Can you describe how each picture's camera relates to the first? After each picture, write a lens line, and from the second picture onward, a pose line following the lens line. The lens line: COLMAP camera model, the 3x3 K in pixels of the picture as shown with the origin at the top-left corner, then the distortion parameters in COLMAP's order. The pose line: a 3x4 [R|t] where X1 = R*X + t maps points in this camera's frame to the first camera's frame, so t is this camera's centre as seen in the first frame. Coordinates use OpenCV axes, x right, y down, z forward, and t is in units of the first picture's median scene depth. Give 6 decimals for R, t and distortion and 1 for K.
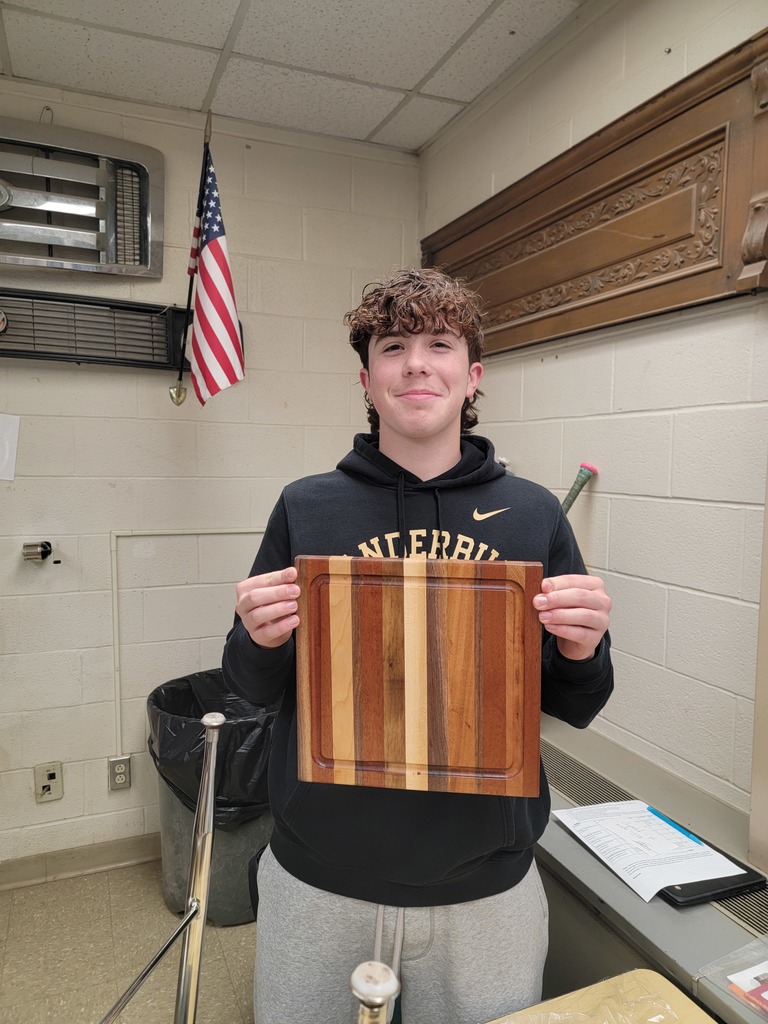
lens RADIAL K [[705.0, 0, 382.8], [0, 705.0, 489.5], [0, 0, 1]] dist [0.059255, -0.054791]
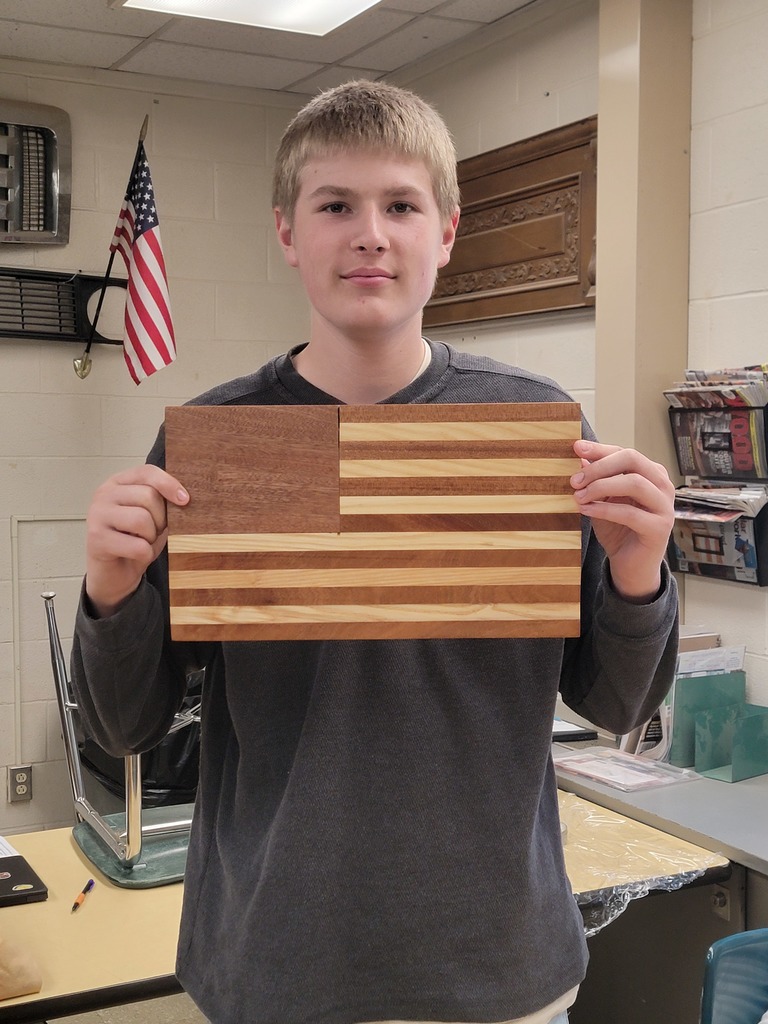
lens RADIAL K [[735.0, 0, 416.7], [0, 735.0, 493.9], [0, 0, 1]] dist [0.049266, -0.066143]
pose [[0.989153, -0.018075, 0.145772, -0.007201], [0.012736, 0.999216, 0.037474, 0.006381], [-0.146335, -0.035211, 0.988608, -0.134157]]
